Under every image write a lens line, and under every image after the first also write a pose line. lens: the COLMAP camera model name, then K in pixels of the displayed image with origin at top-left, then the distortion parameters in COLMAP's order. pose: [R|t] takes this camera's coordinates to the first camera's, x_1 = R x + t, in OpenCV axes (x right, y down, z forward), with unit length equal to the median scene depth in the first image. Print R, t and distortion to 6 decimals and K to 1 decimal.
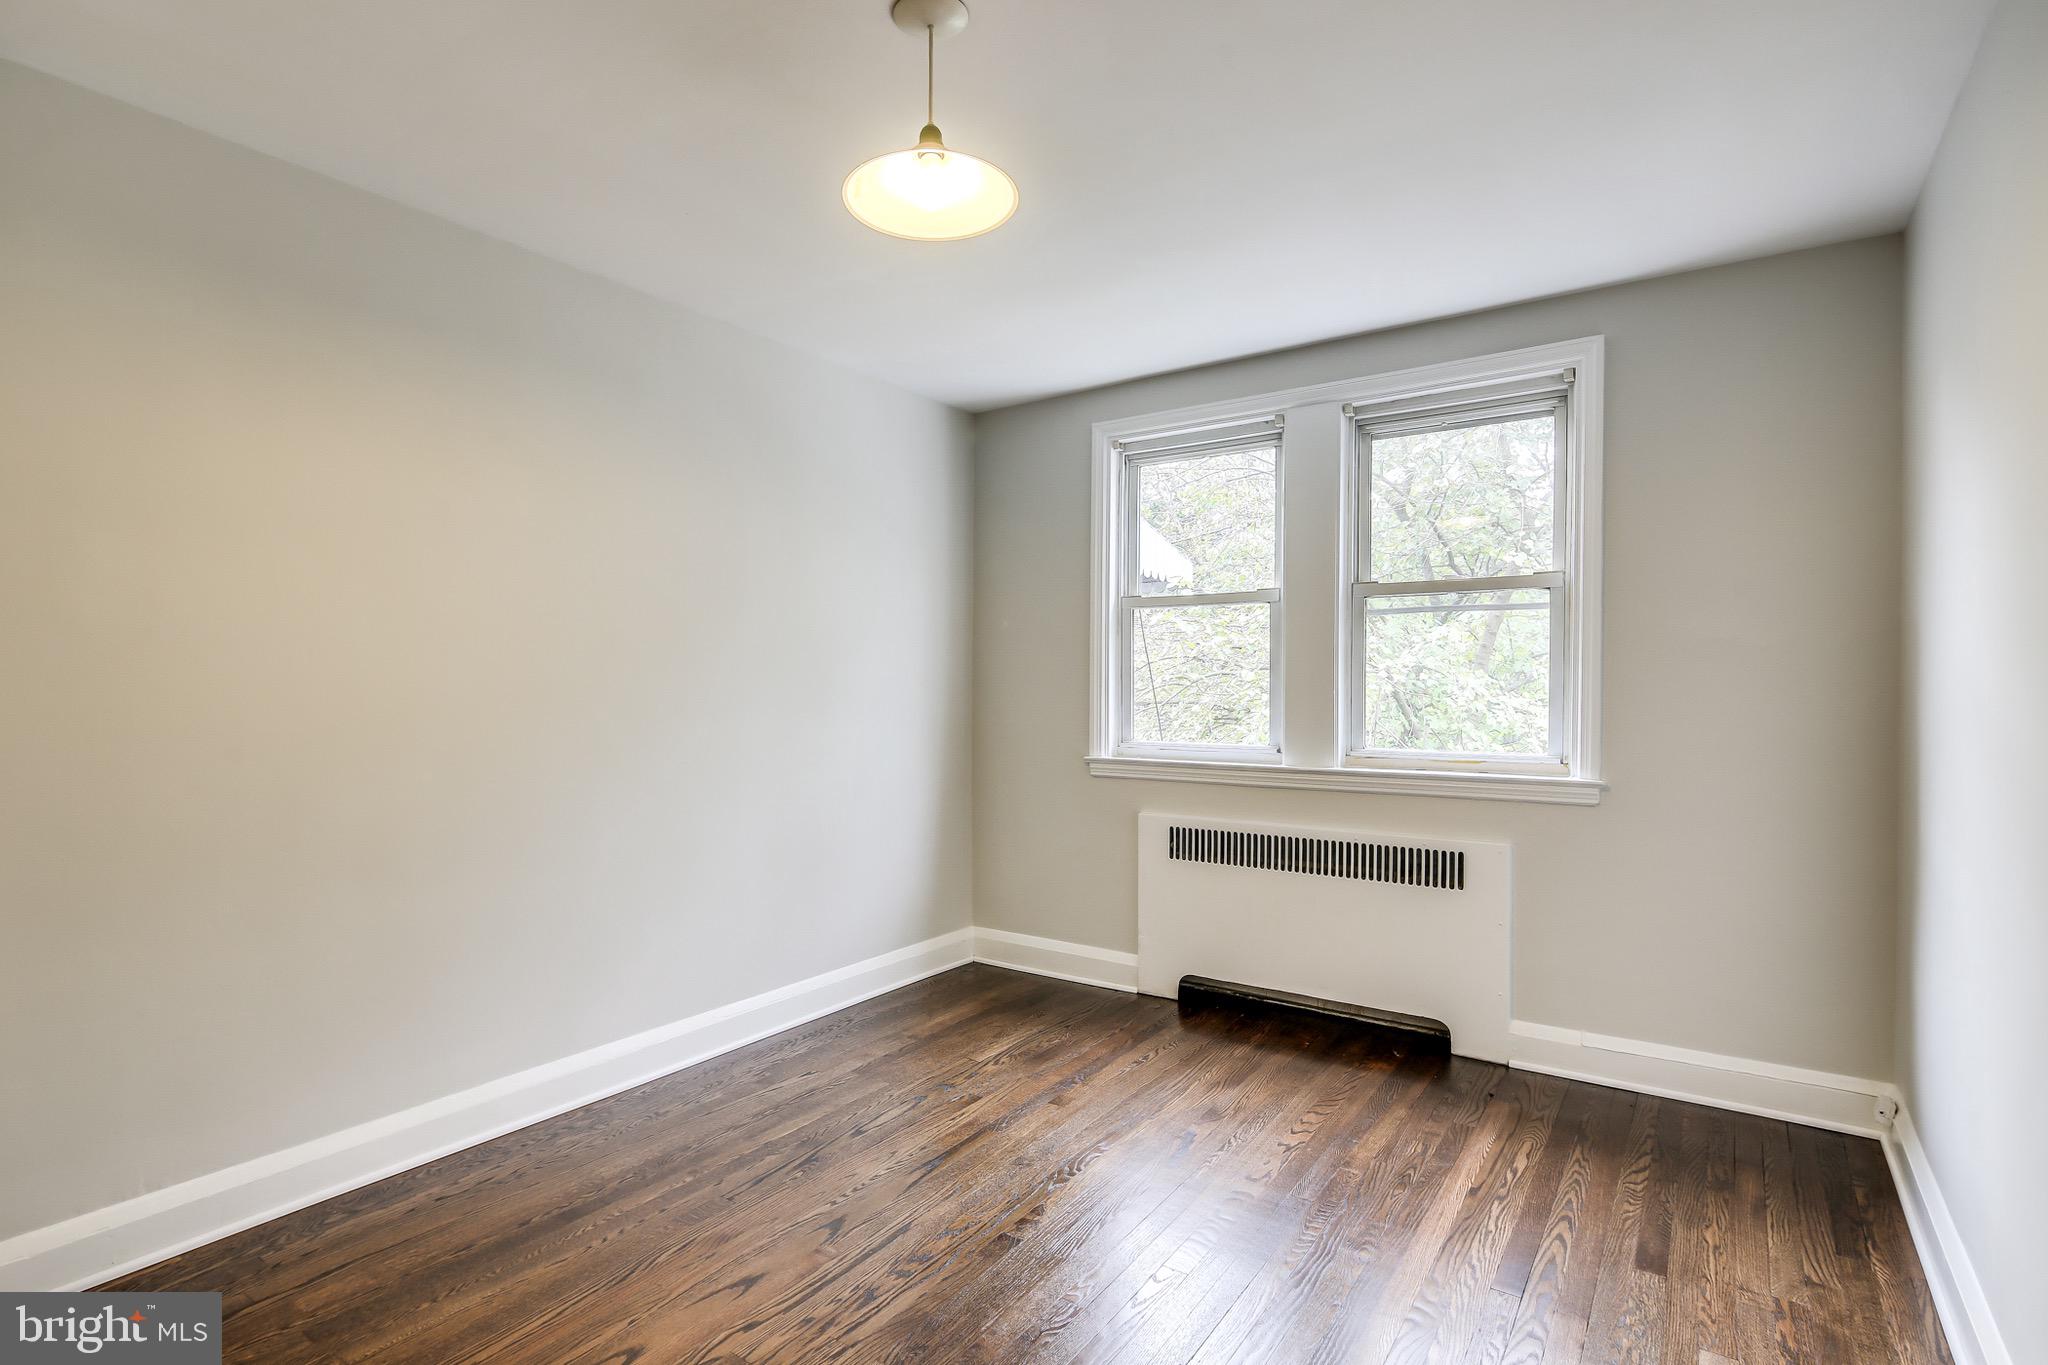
lens RADIAL K [[991.4, 0, 1035.2], [0, 991.4, 686.1], [0, 0, 1]] dist [-0.001917, 0.000653]
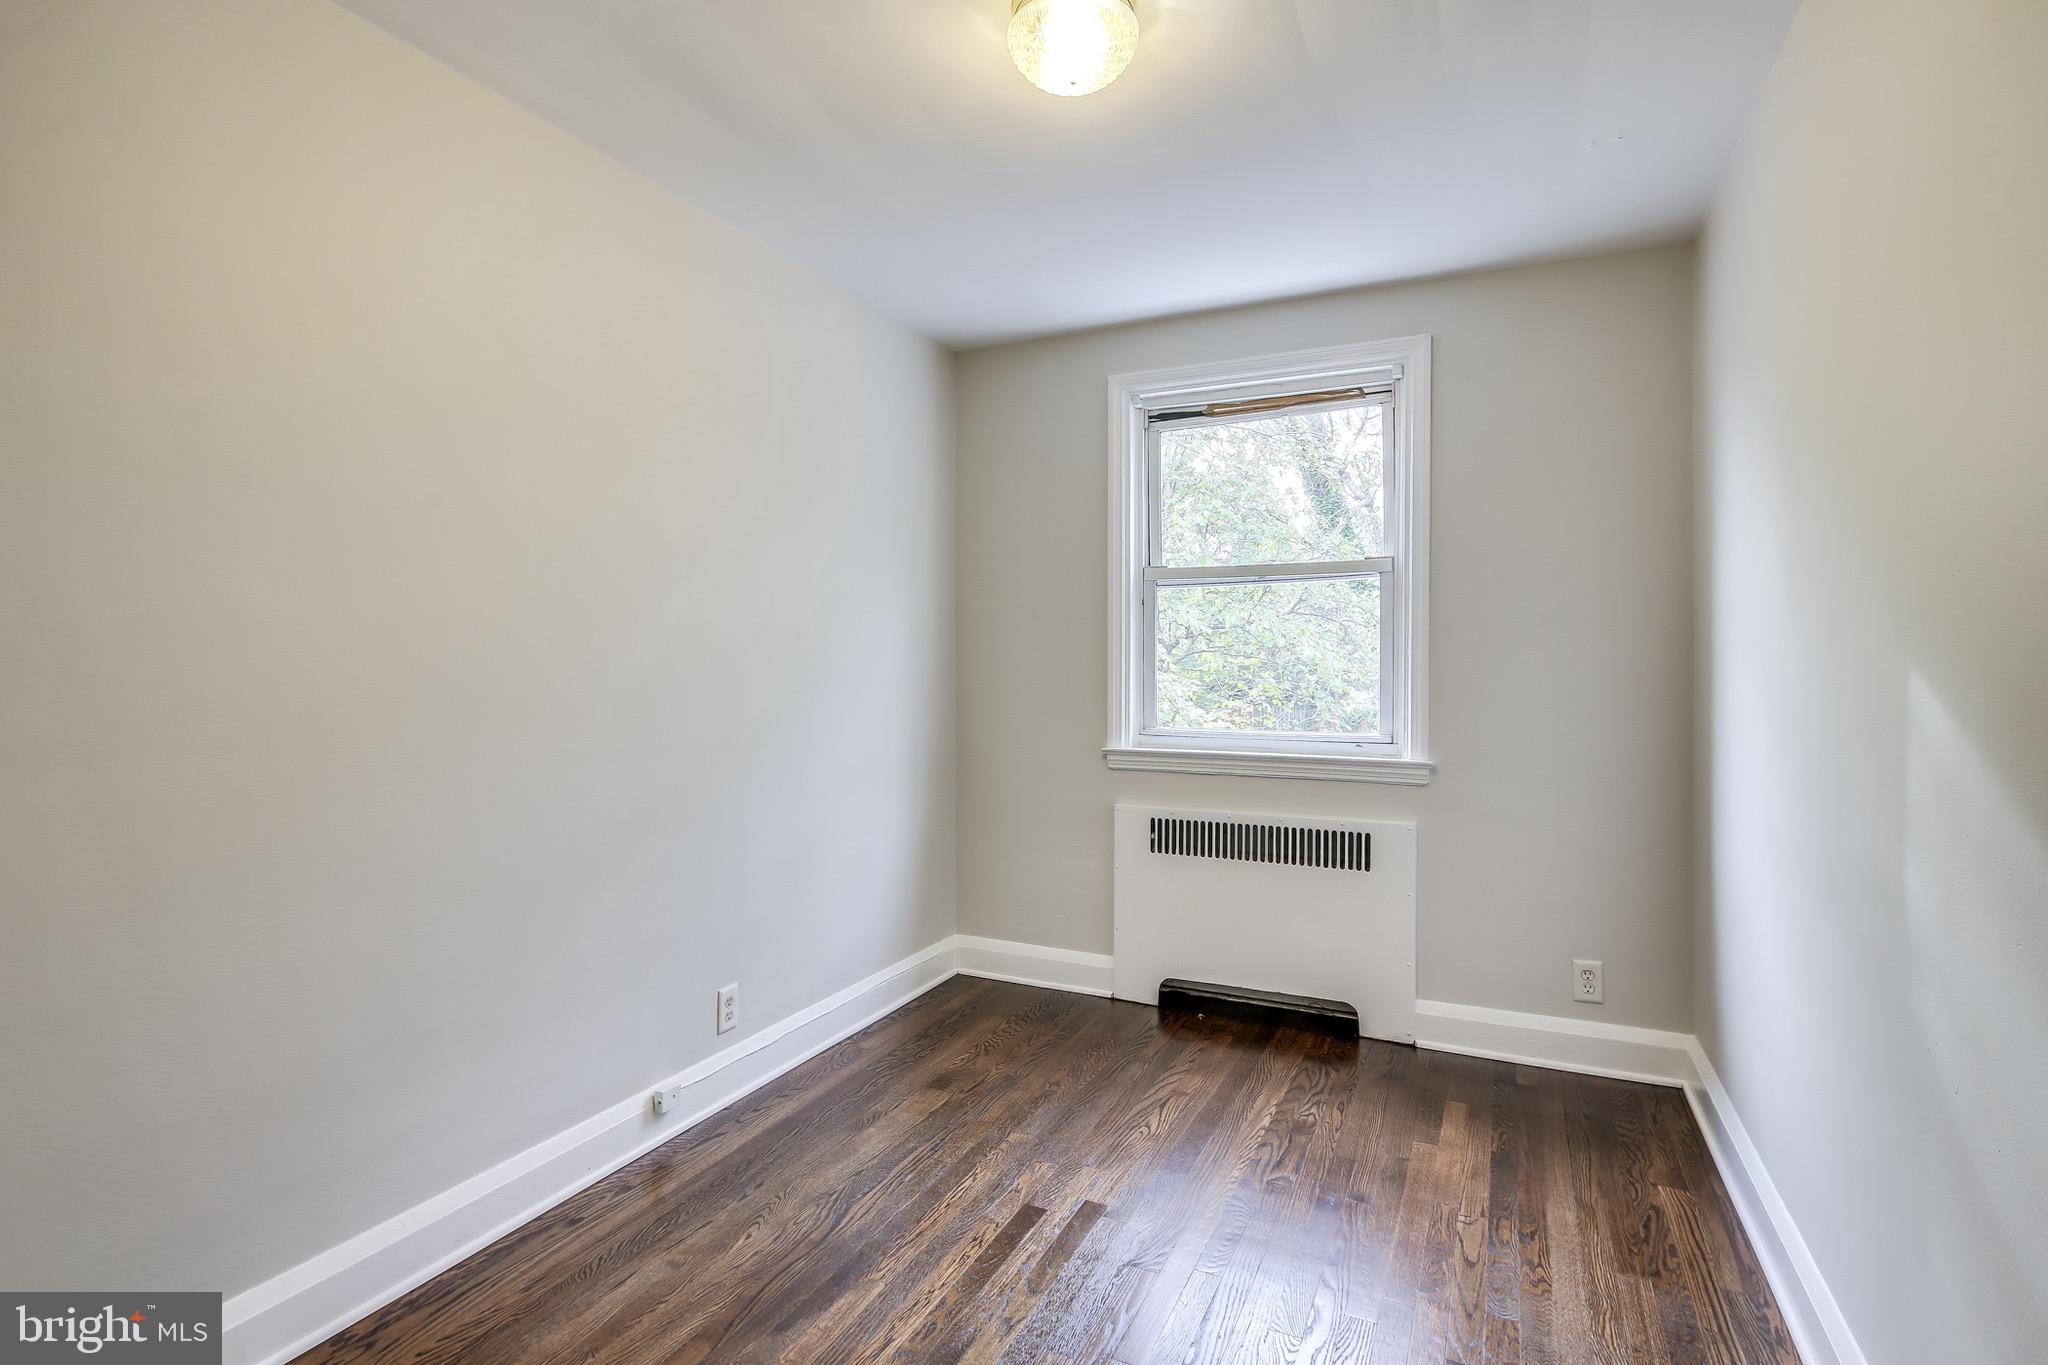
lens RADIAL K [[1013.8, 0, 1028.7], [0, 1013.8, 684.5], [0, 0, 1]] dist [0.015086, -0.001424]
pose [[0.988668, 0.000972, 0.150118, -0.117745], [-0.003893, 0.999809, 0.019161, -0.001957], [-0.150071, -0.019528, 0.988482, 0.075223]]
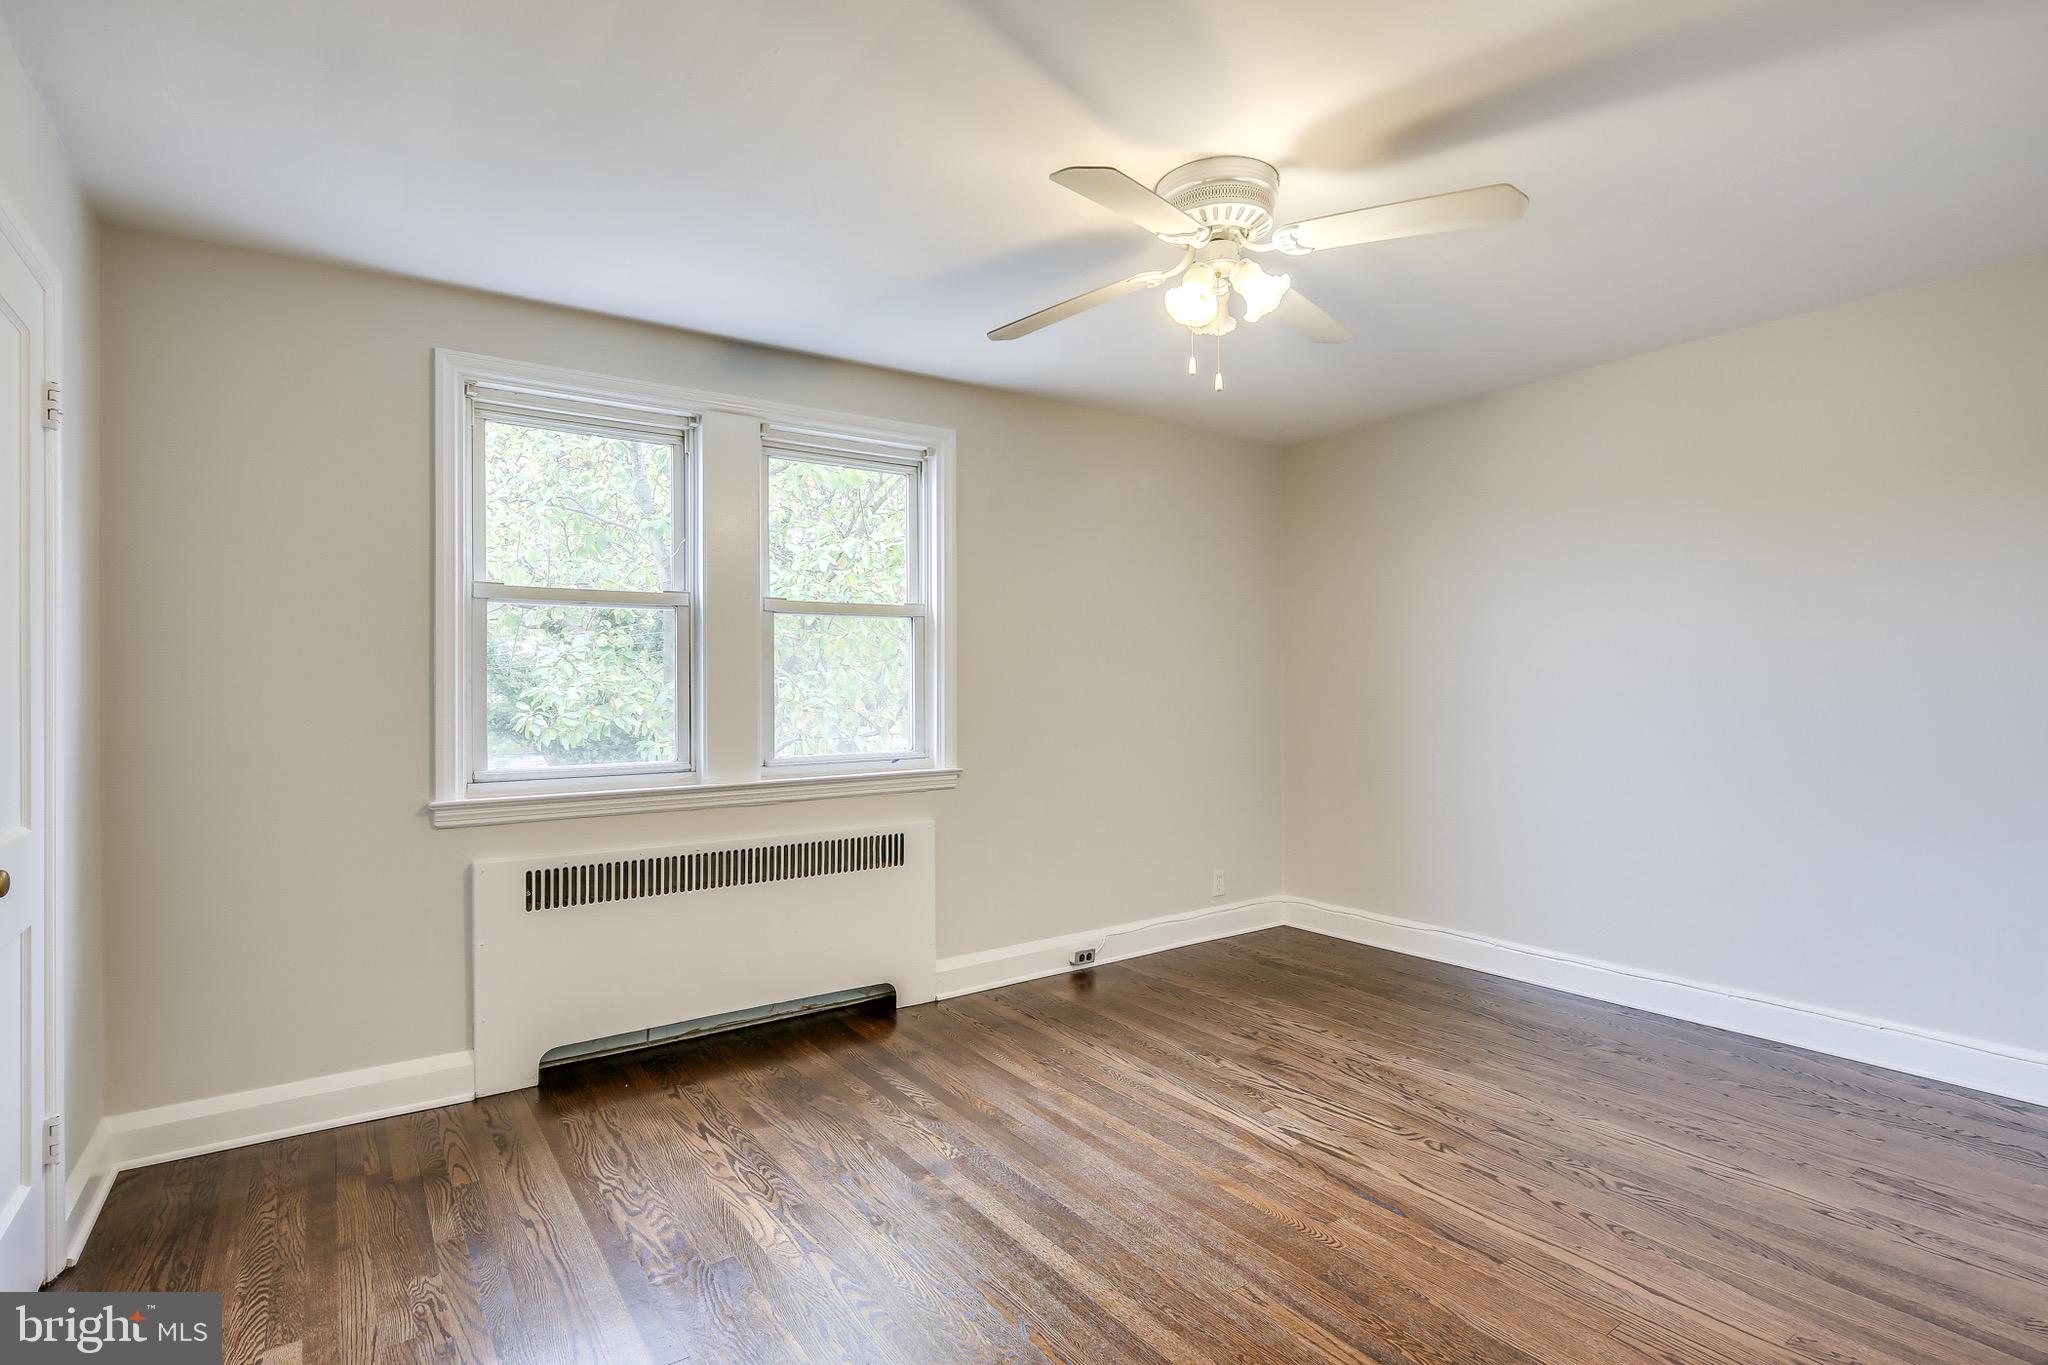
lens RADIAL K [[1013.8, 0, 1061.1], [0, 1013.8, 675.4], [0, 0, 1]] dist [0.015086, -0.001424]
pose [[0.371283, 0.014470, 0.928407, -0.499959], [0.007213, 0.999803, -0.018468, -0.000359], [-0.928492, 0.013554, 0.371106, 0.296464]]
